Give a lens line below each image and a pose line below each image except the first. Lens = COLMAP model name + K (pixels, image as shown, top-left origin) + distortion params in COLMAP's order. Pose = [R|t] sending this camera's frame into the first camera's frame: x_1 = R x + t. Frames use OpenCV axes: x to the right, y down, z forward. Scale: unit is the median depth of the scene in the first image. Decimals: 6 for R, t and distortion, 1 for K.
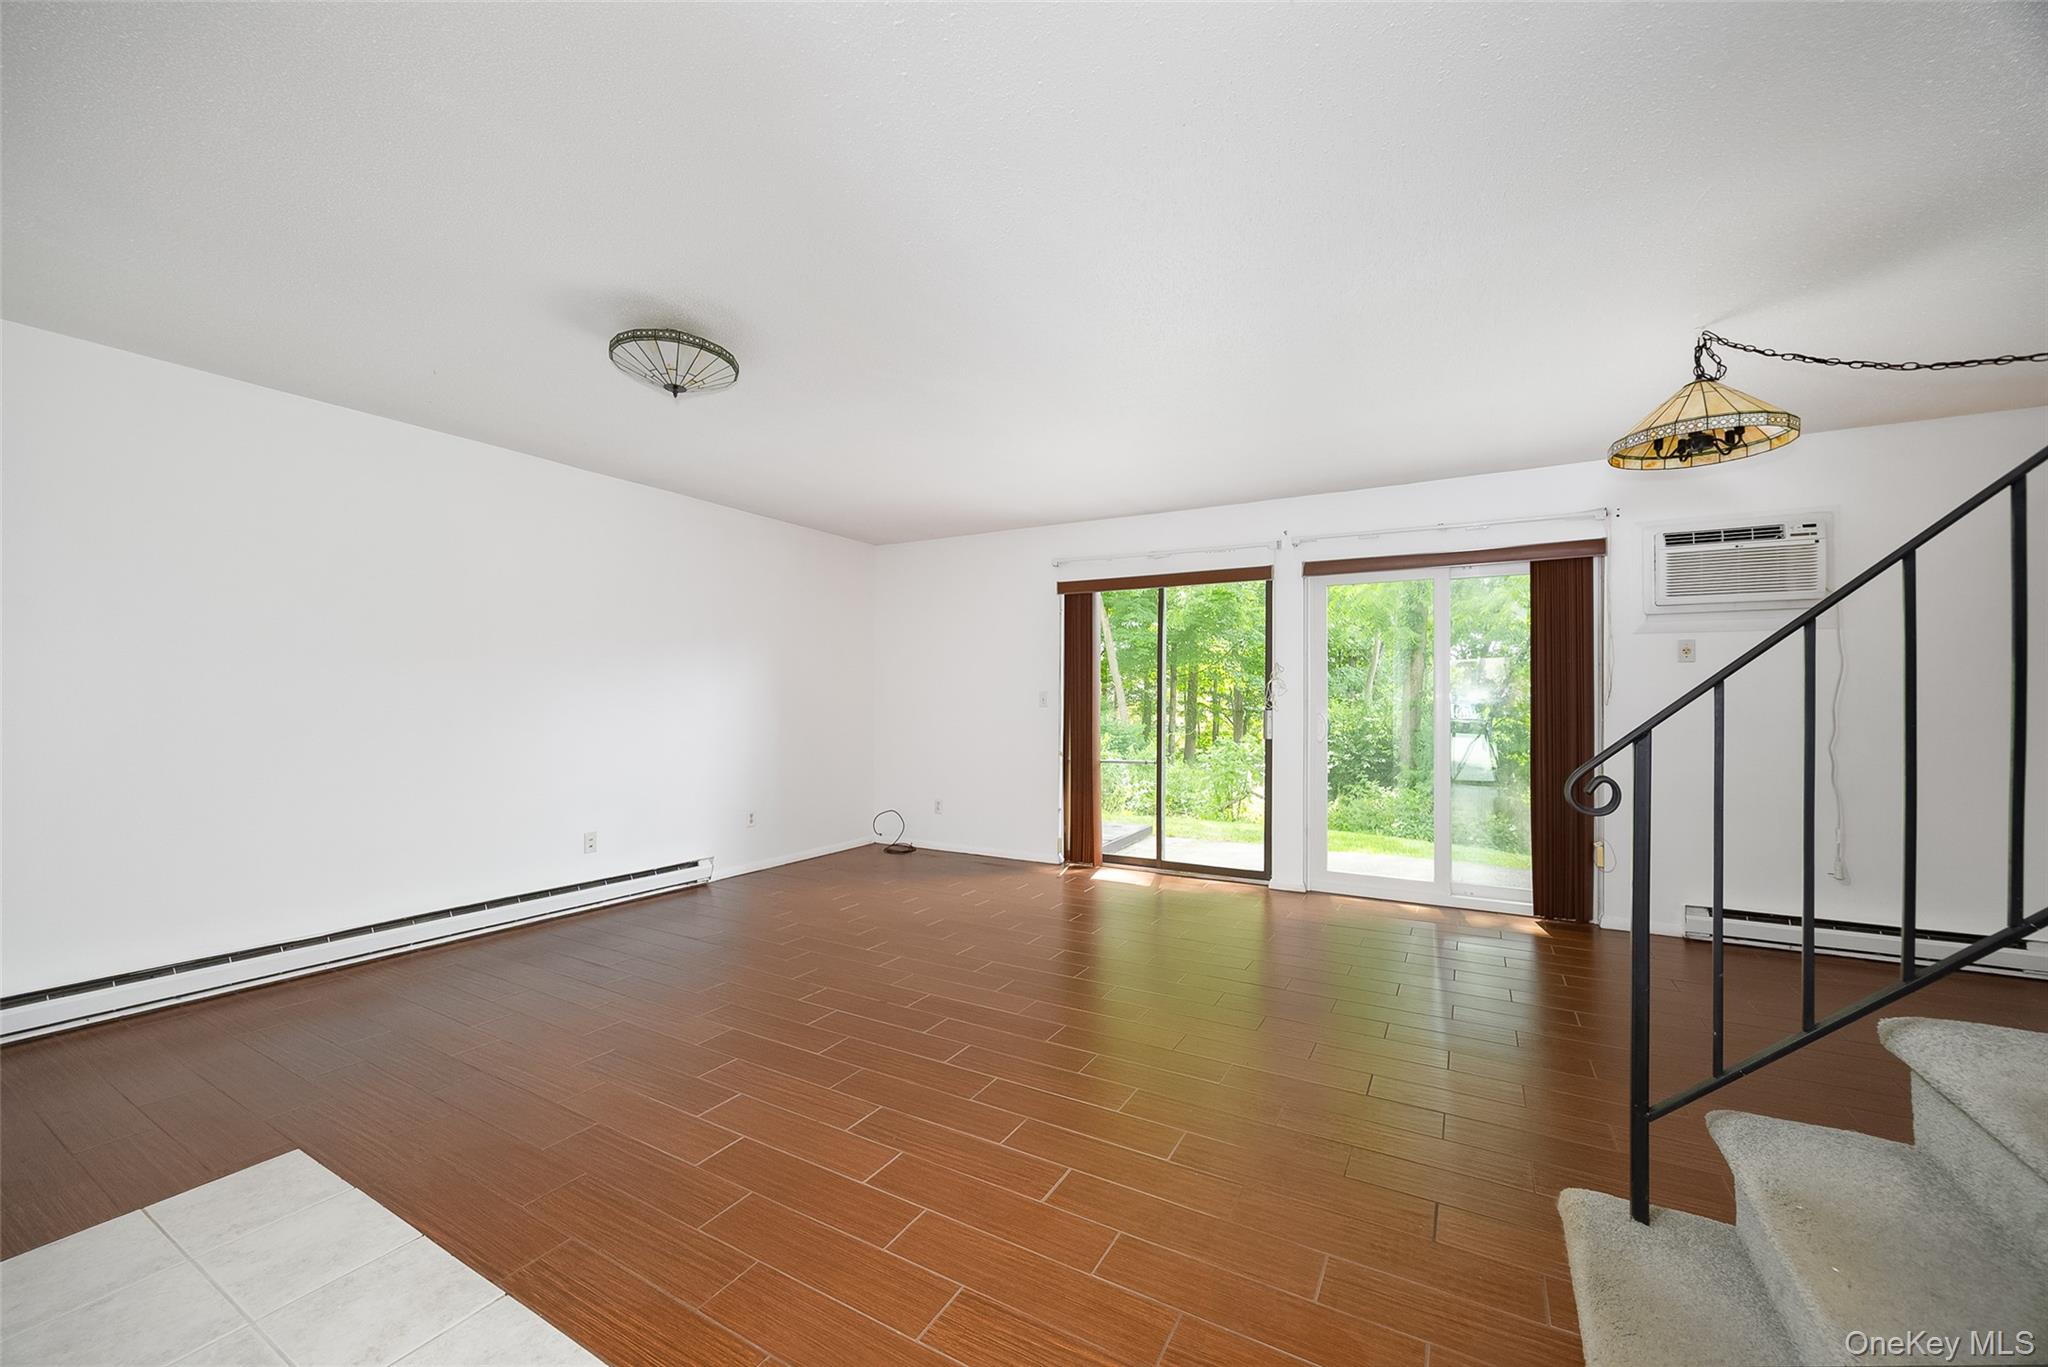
lens RADIAL K [[790.1, 0, 1028.2], [0, 790.1, 689.4], [0, 0, 1]] dist [-0.012511, -0.000874]
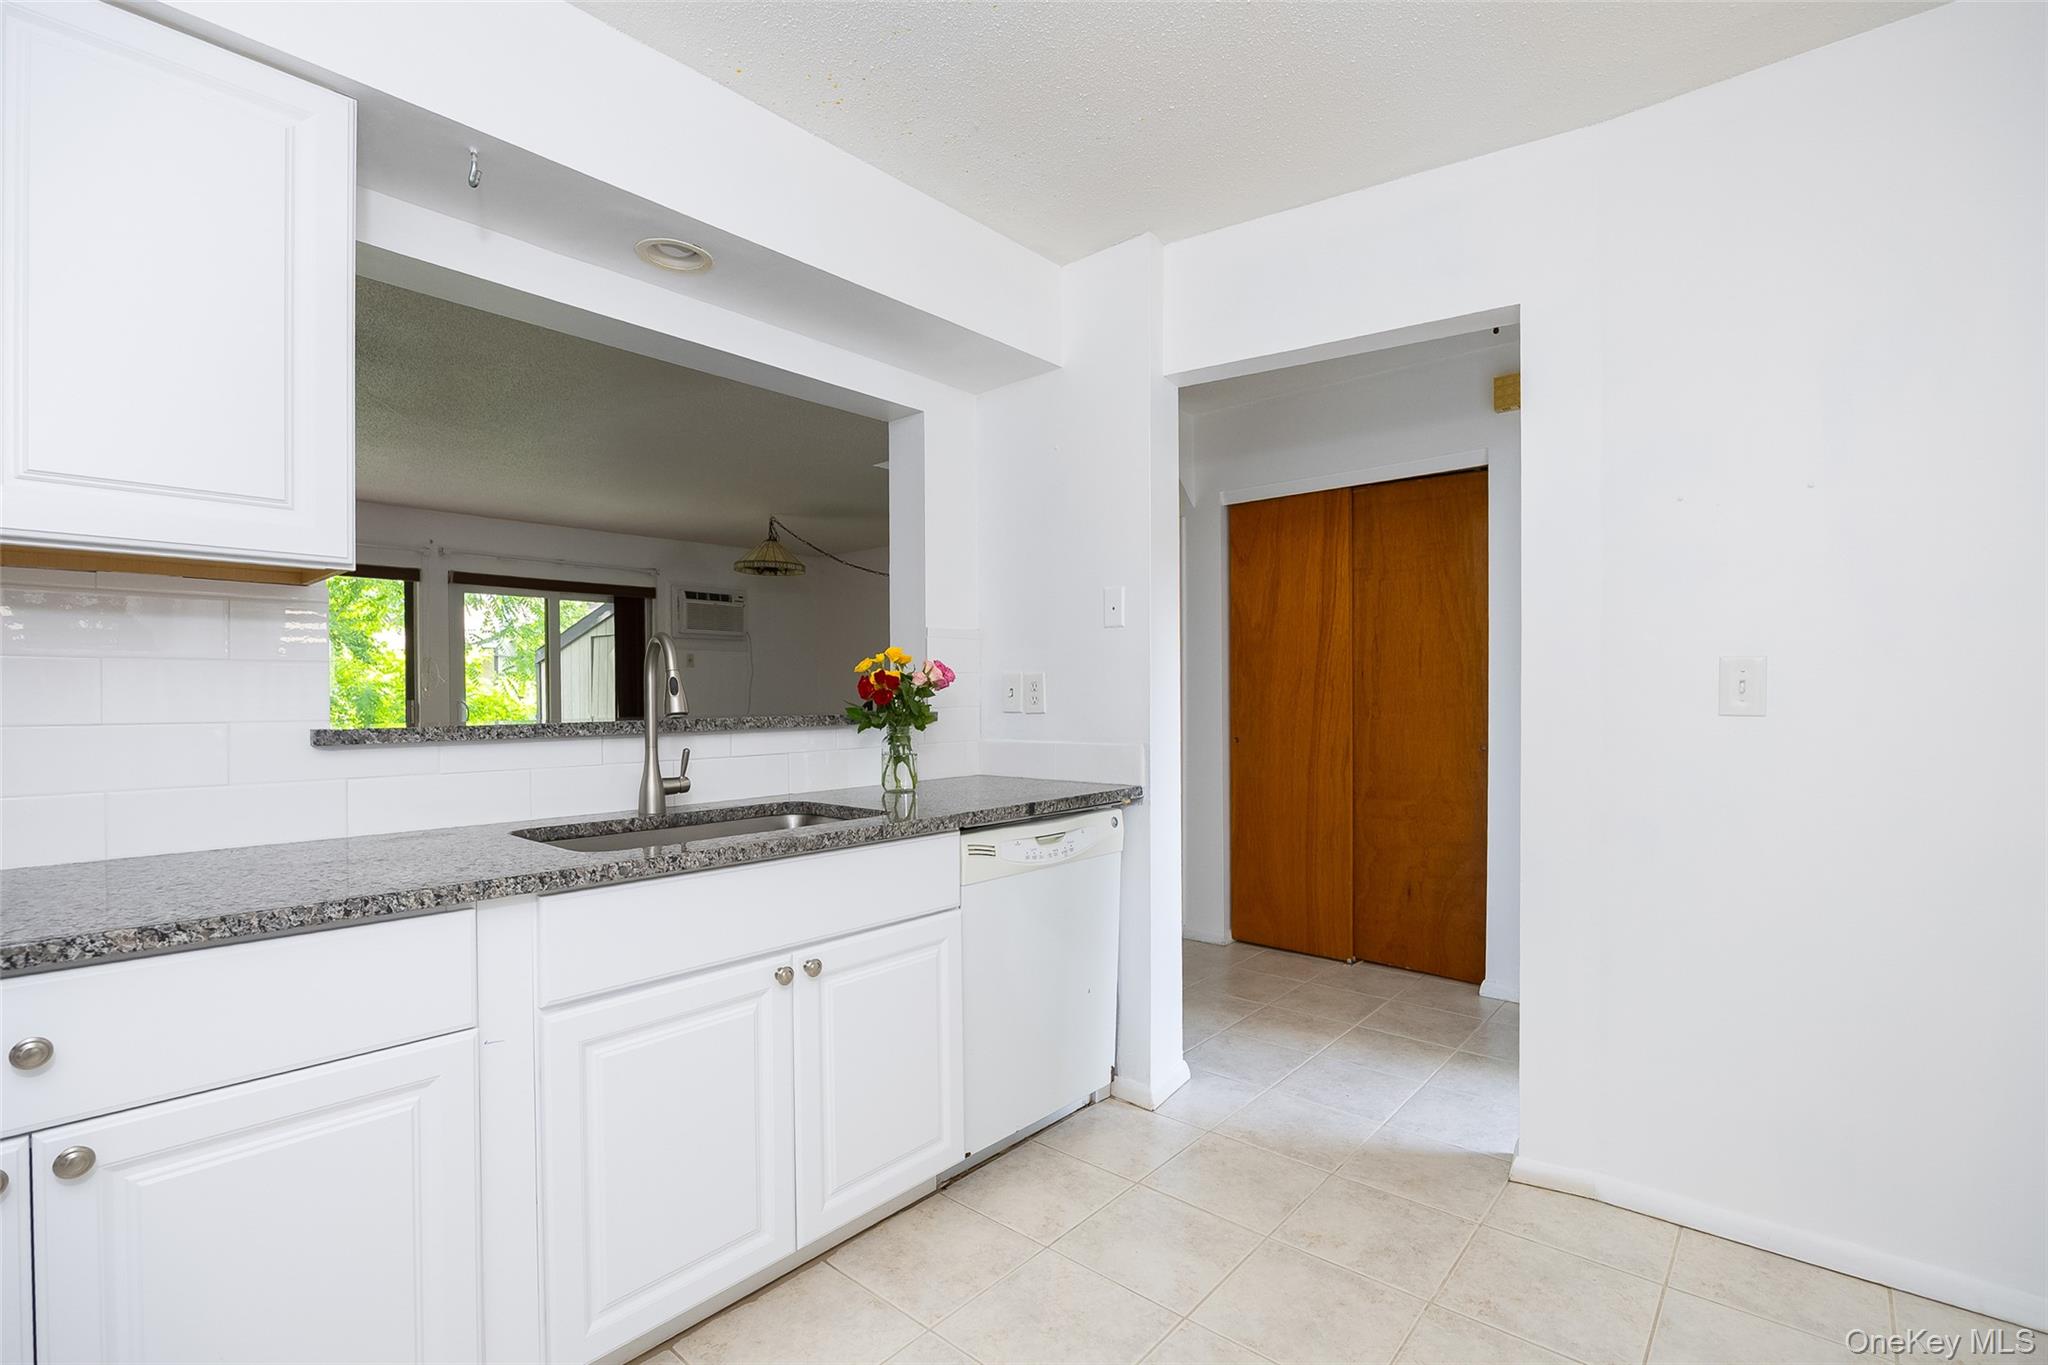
lens RADIAL K [[928.8, 0, 1020.0], [0, 928.8, 686.6], [0, 0, 1]] dist [0.005713, 0.000376]
pose [[0.206205, -0.001203, 0.978508, -0.961933], [-0.014964, 0.999878, 0.004383, -0.011065], [-0.978394, -0.015546, 0.206162, -0.121071]]
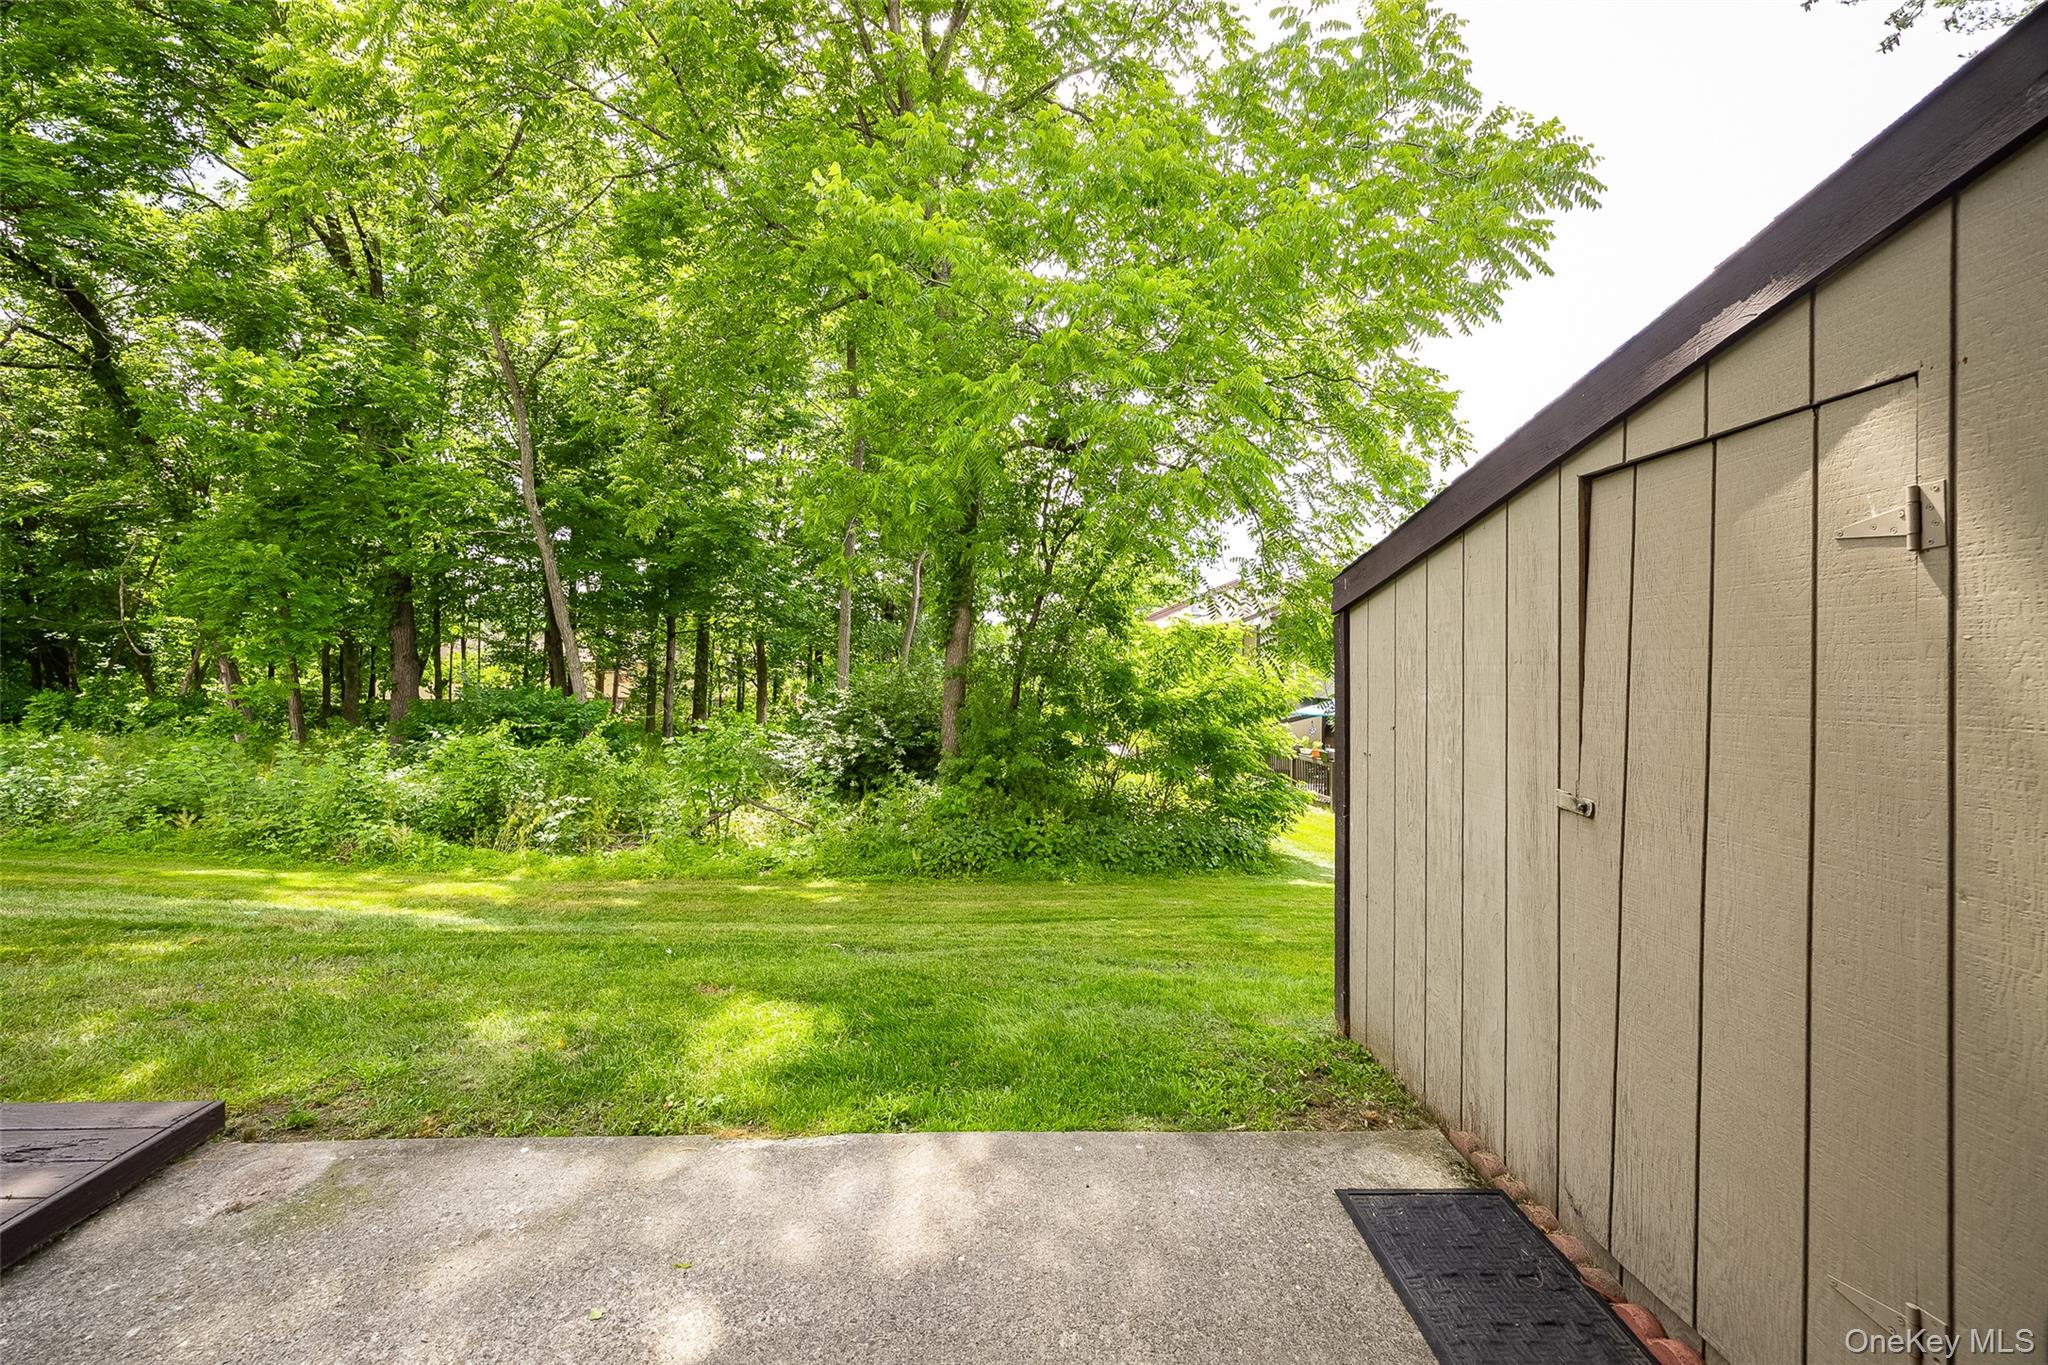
lens RADIAL K [[790.1, 0, 1010.4], [0, 790.1, 663.1], [0, 0, 1]] dist [-0.012511, -0.000874]
pose [[0.856351, 0.000712, 0.516394, 0.474622], [-0.009496, 0.999852, 0.014368, -0.000148], [-0.516307, -0.017208, 0.856231, 1.114515]]
